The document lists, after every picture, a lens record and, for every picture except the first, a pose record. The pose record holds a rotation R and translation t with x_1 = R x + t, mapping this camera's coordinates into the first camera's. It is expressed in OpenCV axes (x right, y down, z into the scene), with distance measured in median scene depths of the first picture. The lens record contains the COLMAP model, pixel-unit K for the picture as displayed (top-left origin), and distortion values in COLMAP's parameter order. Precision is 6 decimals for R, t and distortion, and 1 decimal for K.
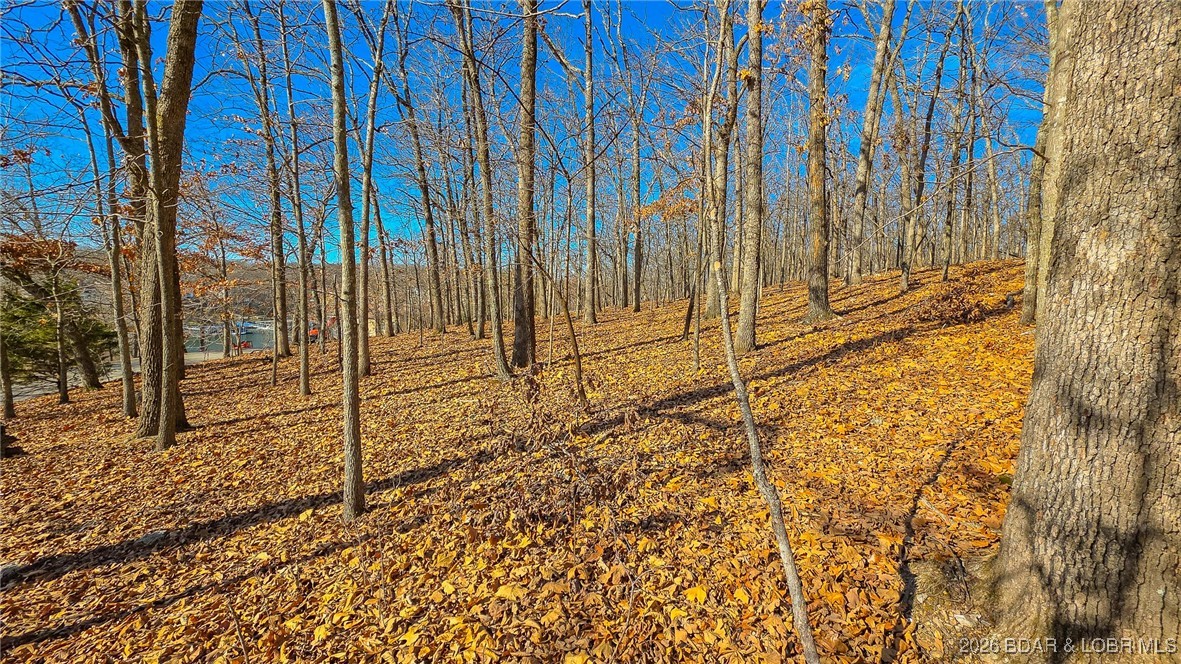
lens RADIAL K [[464.8, 0, 589.2], [0, 464.8, 334.0], [0, 0, 1]] dist [-0.002667, 0.001052]
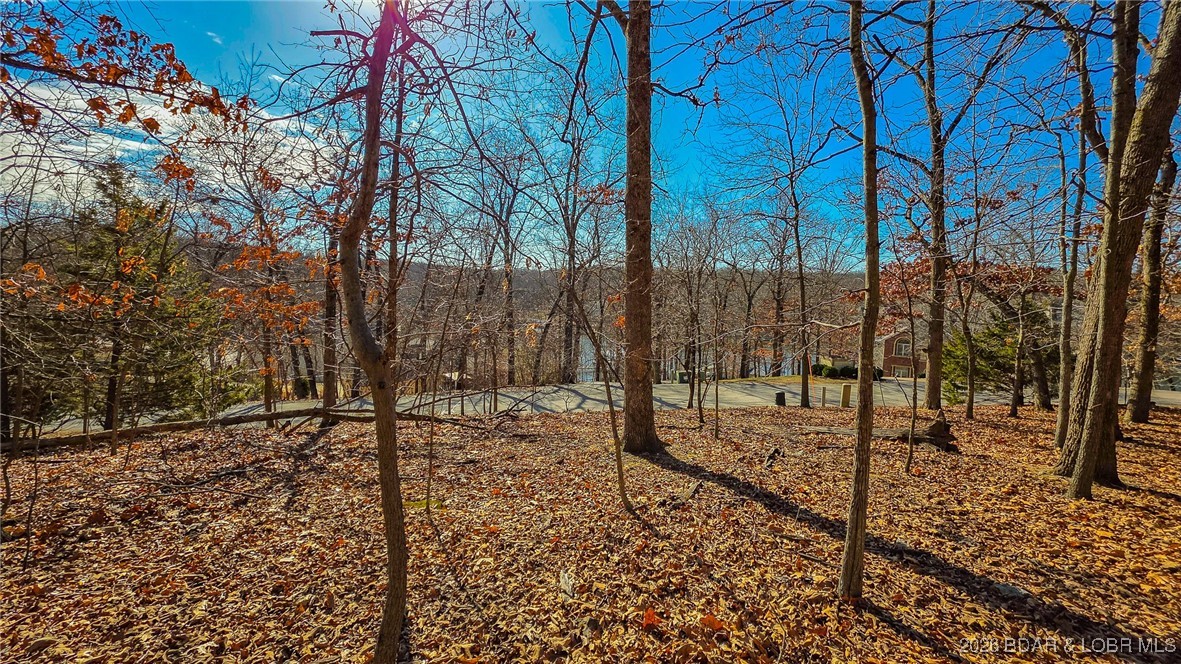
lens RADIAL K [[464.8, 0, 590.5], [0, 464.8, 329.6], [0, 0, 1]] dist [-0.002667, 0.001052]
pose [[-0.055509, 0.052312, -0.997087, -0.014915], [-0.108404, 0.992408, 0.058102, -0.025020], [0.992556, 0.111313, -0.049417, 0.136559]]
